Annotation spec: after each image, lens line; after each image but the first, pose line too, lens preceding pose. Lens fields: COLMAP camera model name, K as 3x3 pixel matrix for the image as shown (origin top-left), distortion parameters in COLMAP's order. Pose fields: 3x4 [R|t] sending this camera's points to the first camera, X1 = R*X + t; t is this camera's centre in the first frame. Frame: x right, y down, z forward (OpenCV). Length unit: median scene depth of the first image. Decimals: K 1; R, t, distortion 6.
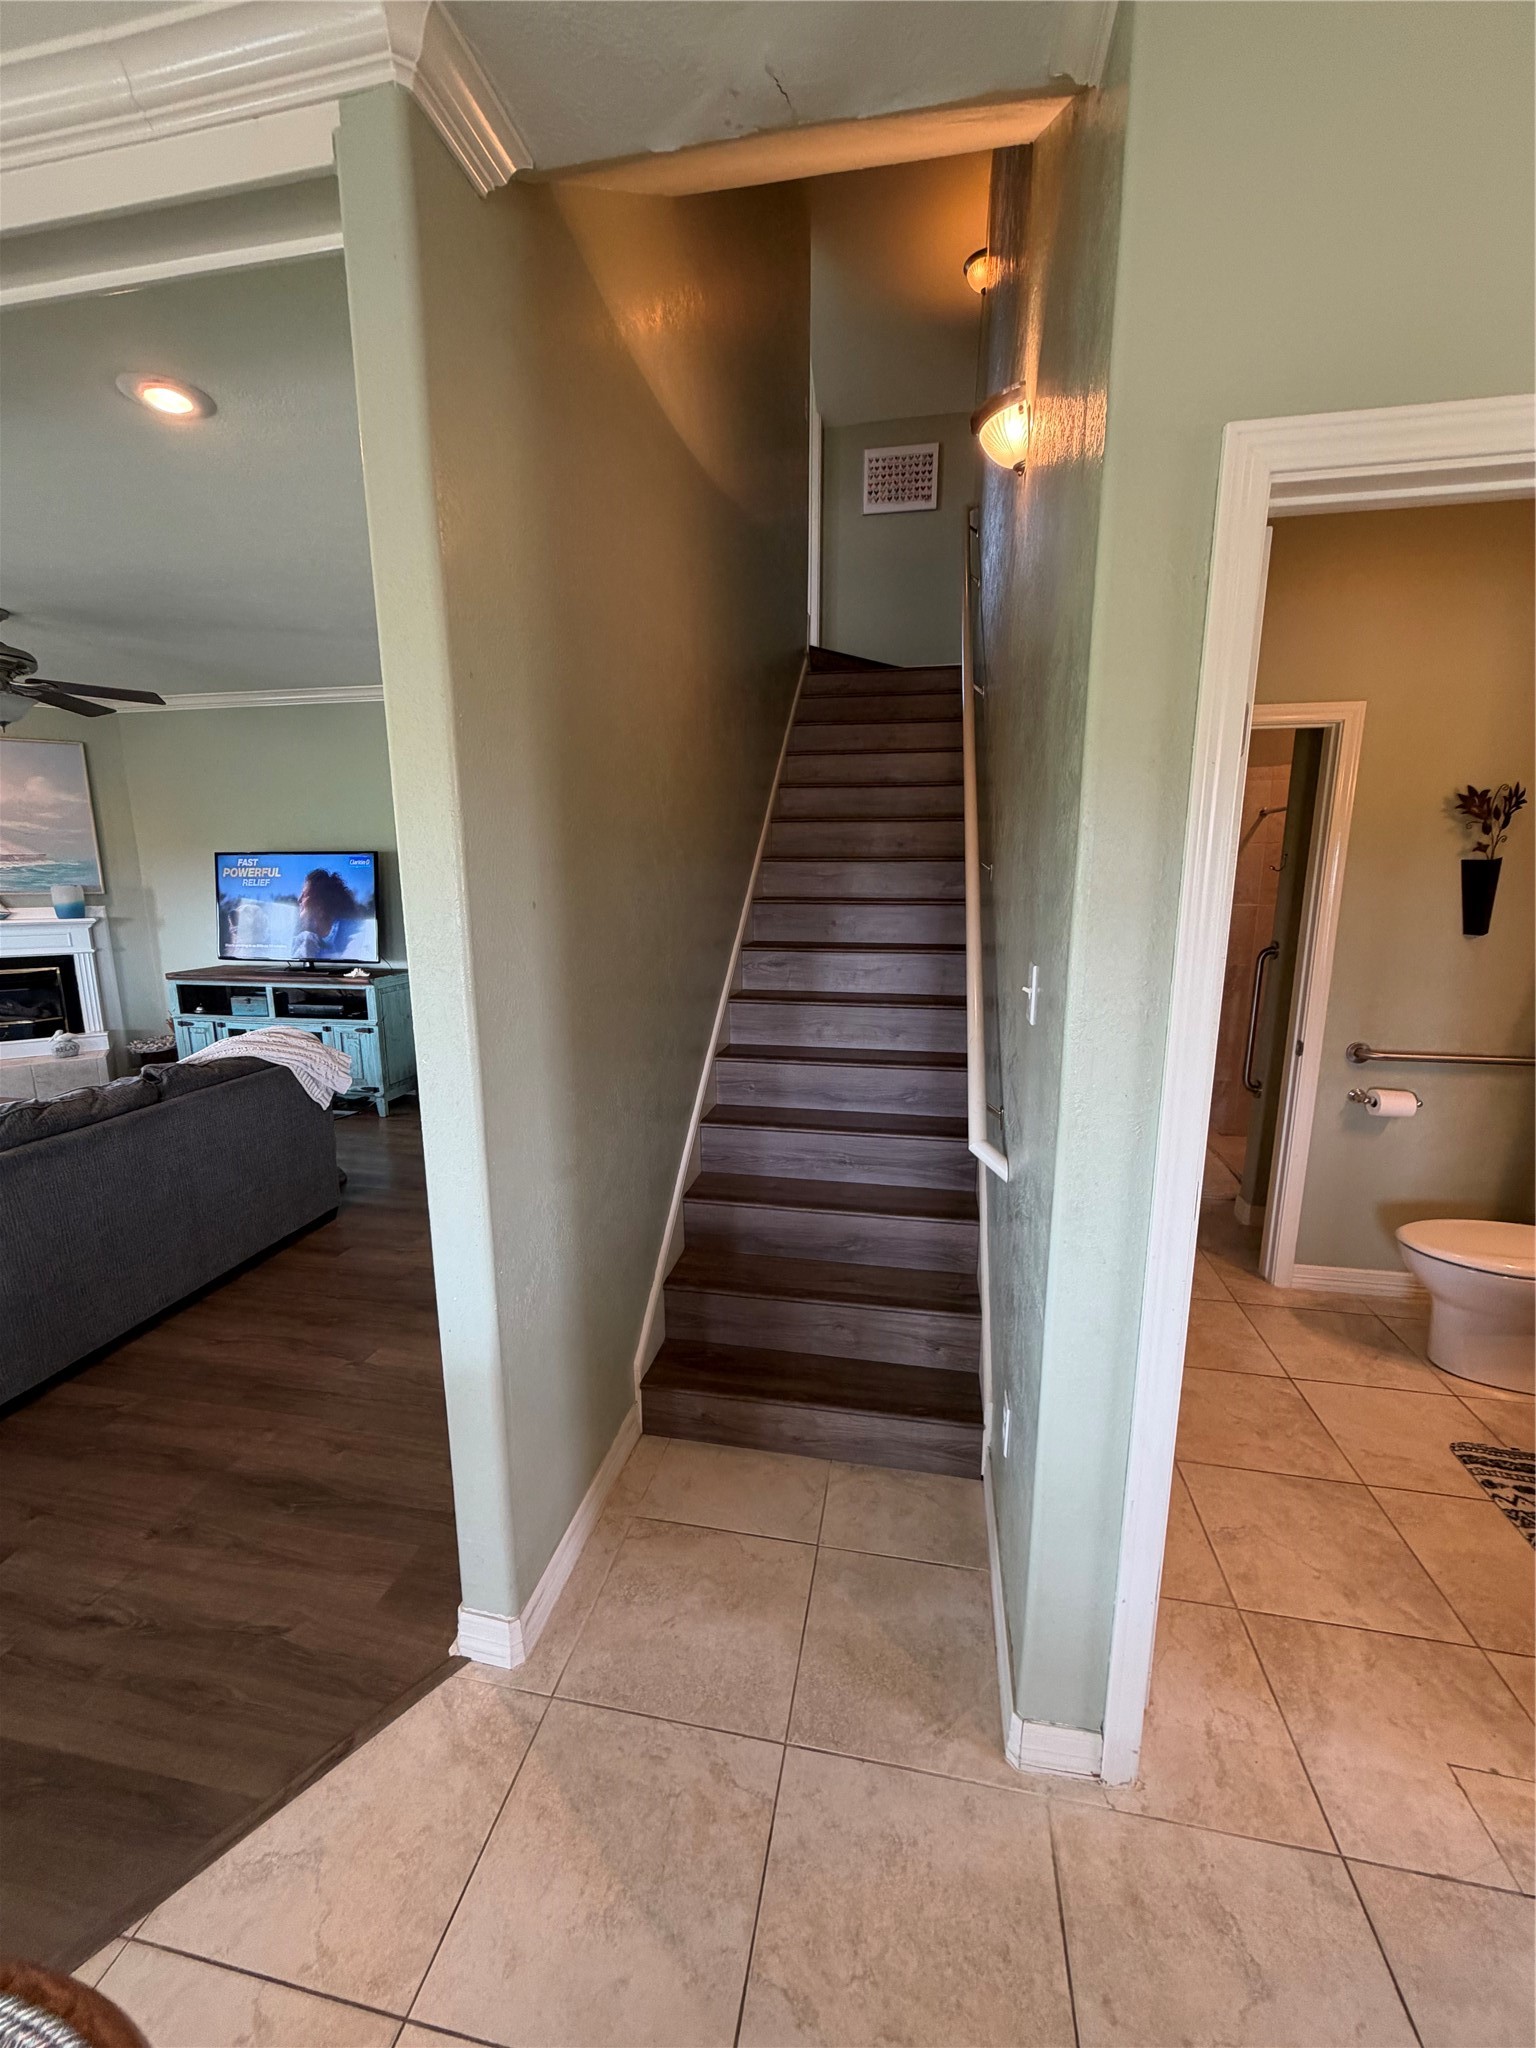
lens RADIAL K [[813.8, 0, 771.2], [0, 813.8, 1020.1], [0, 0, 1]] dist [-0.000324, 0.000312]
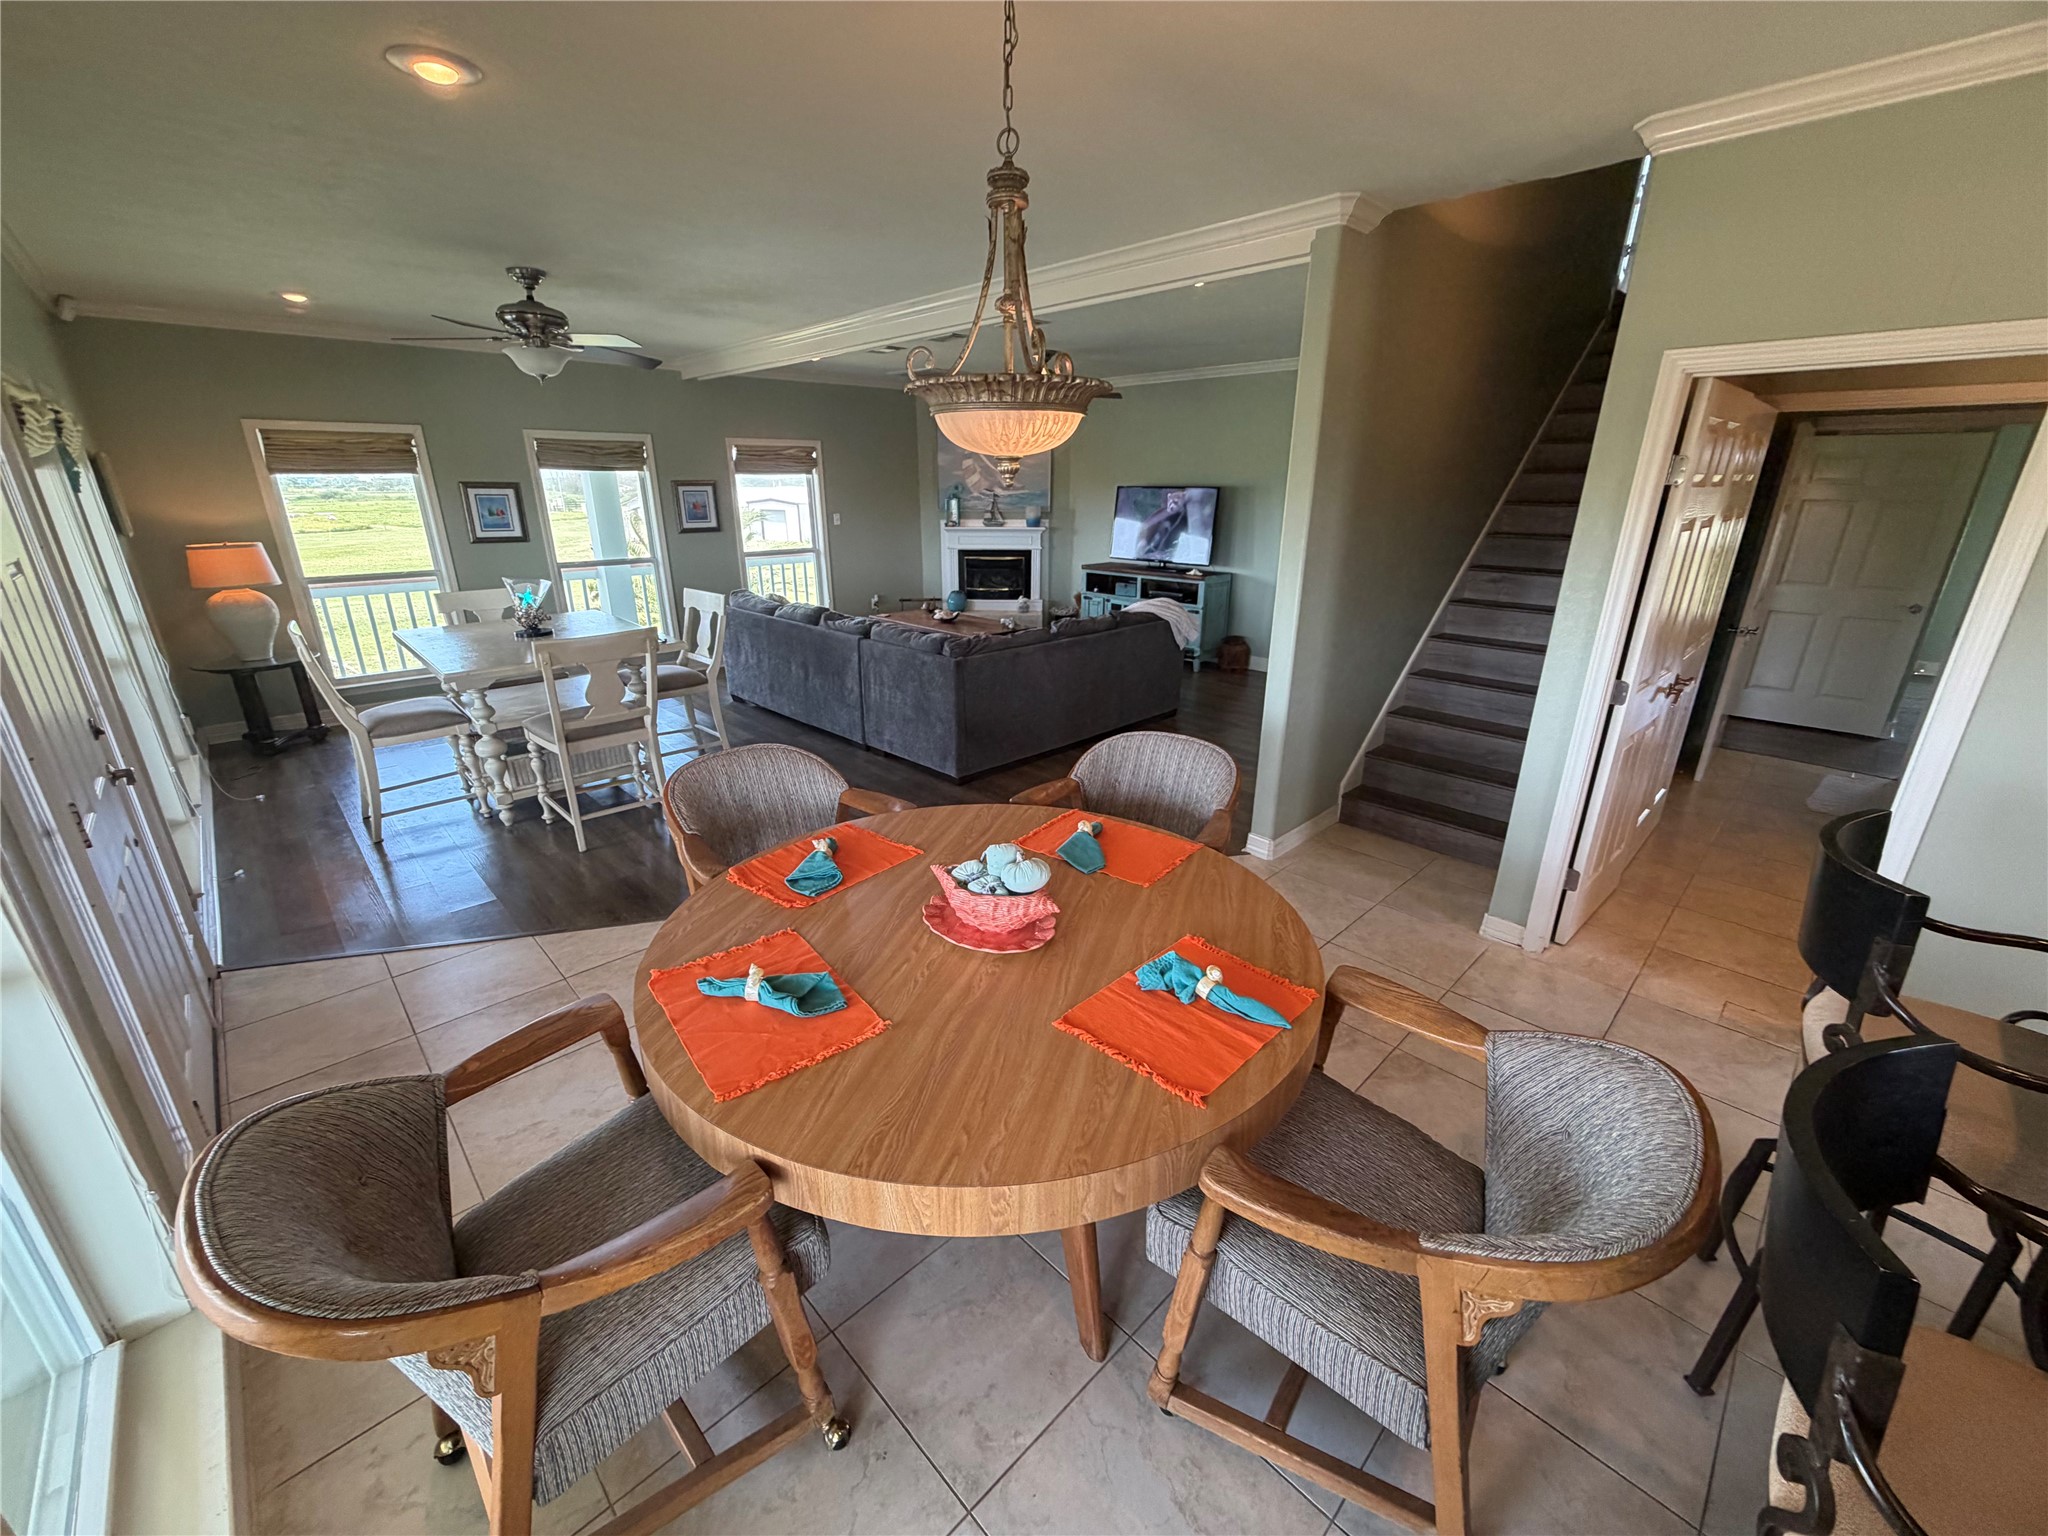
lens RADIAL K [[813.8, 0, 1021.2], [0, 813.8, 767.8], [0, 0, 1]] dist [-0.000324, 0.000312]
pose [[0.817711, 0.195683, -0.541347, 0.190992], [-0.109733, 0.976190, 0.187115, 0.085310], [0.565073, -0.093602, 0.819714, -0.773336]]
